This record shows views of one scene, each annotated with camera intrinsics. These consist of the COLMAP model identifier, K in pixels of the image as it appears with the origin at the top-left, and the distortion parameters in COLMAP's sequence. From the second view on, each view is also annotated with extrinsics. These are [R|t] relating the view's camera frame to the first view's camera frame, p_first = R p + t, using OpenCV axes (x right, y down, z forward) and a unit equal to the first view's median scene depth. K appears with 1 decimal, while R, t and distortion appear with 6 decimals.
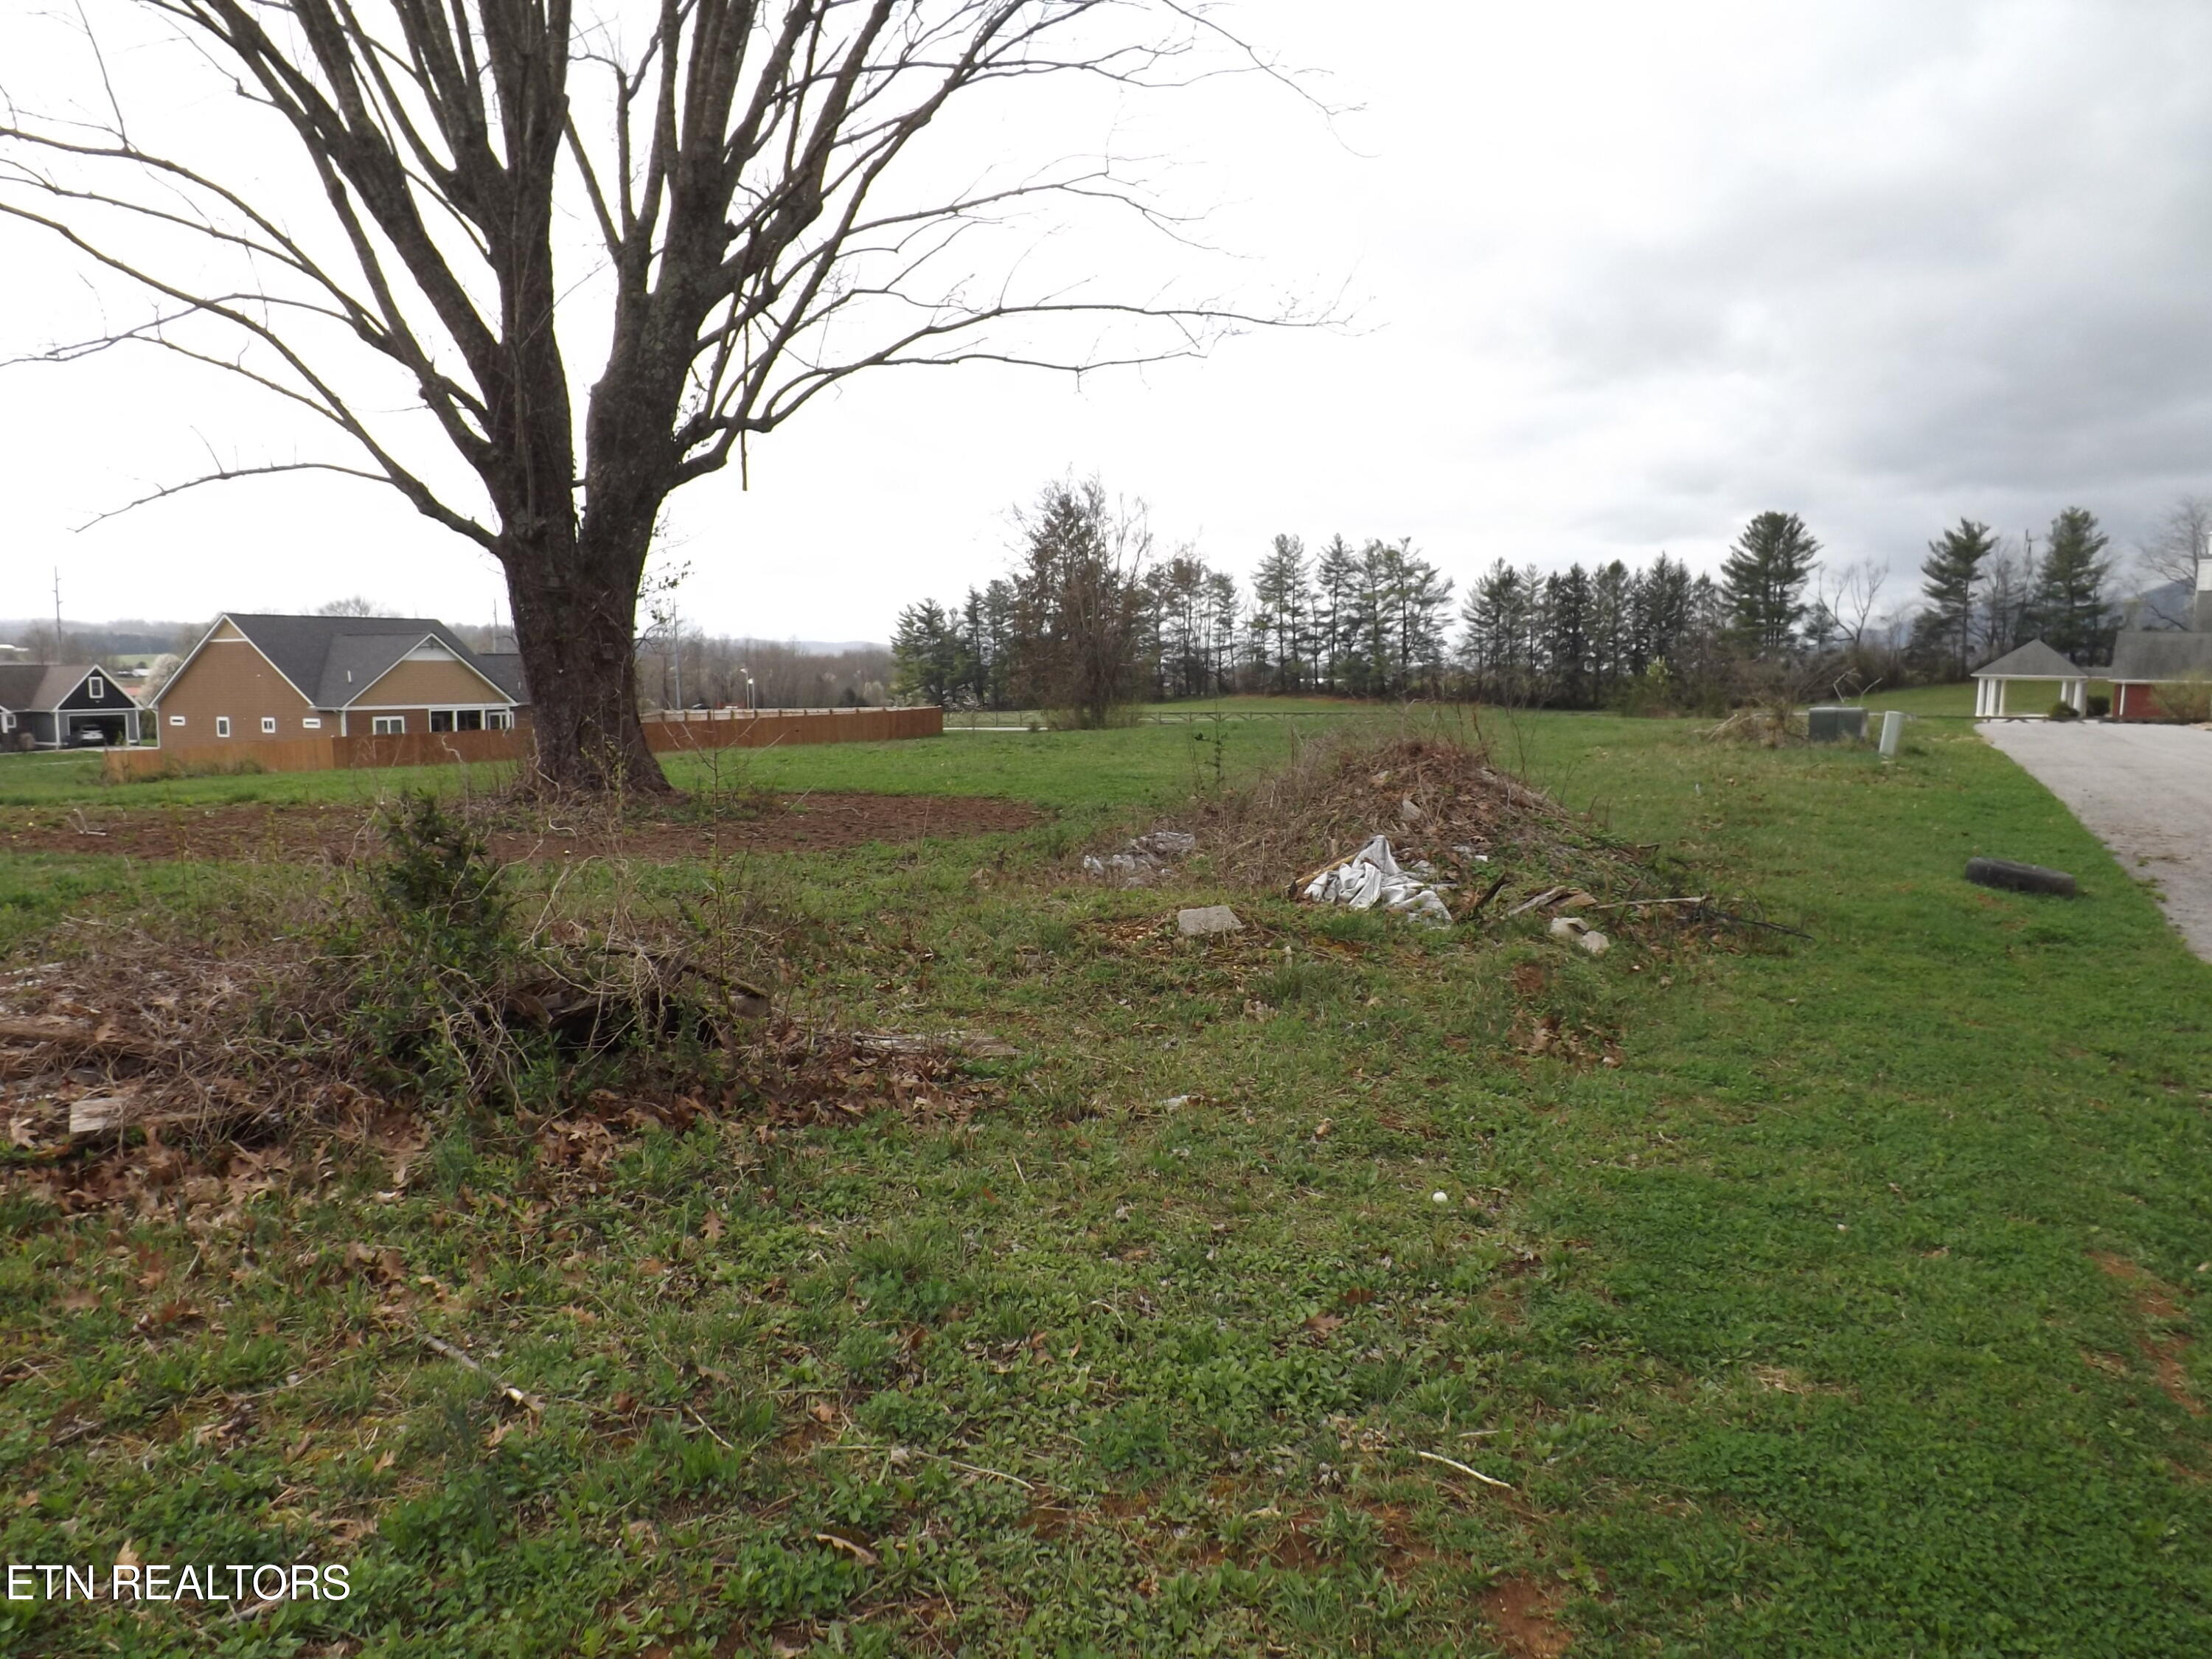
lens RADIAL K [[1645.6, 0, 1127.5], [0, 1645.6, 920.8], [0, 0, 1]] dist [-0.079403, 0.016636]
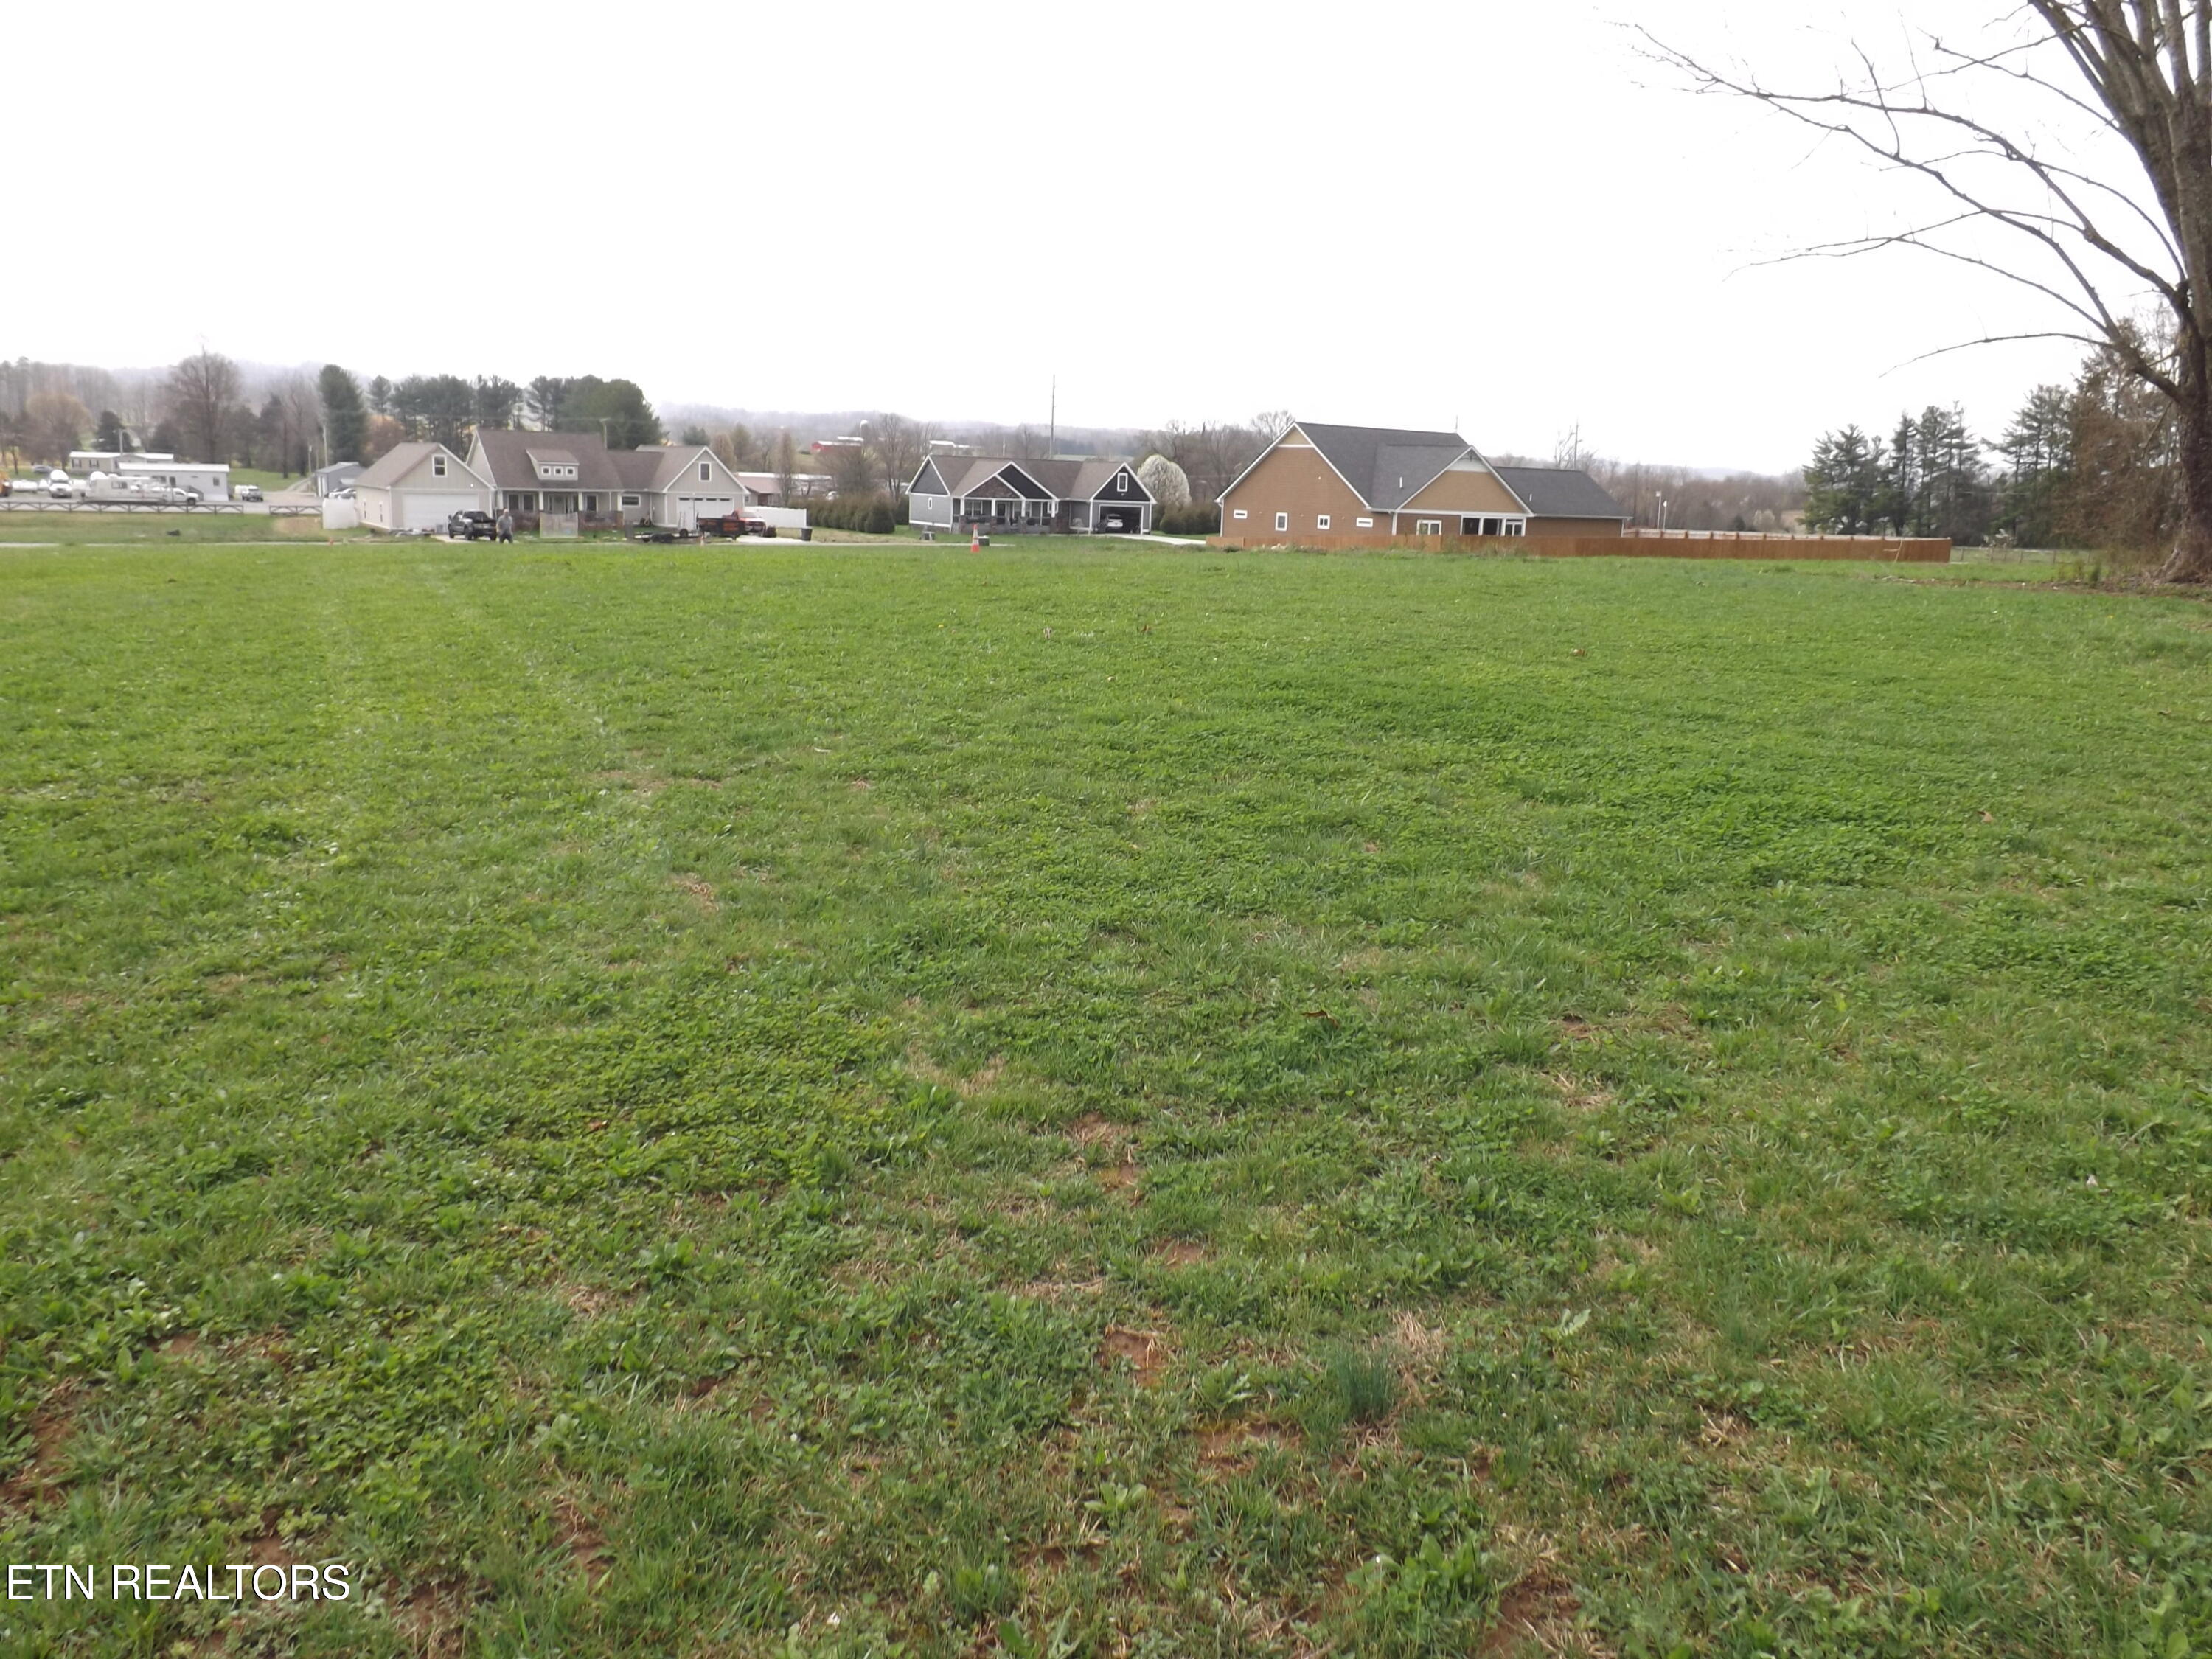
lens RADIAL K [[1673.9, 0, 1106.0], [0, 1673.9, 829.5], [0, 0, 1]] dist [-0.054319, 0.008308]
pose [[0.876543, 0.124646, -0.464904, -1.124360], [-0.101765, 0.992044, 0.074107, 0.276266], [0.470442, -0.017647, 0.882254, -1.474716]]
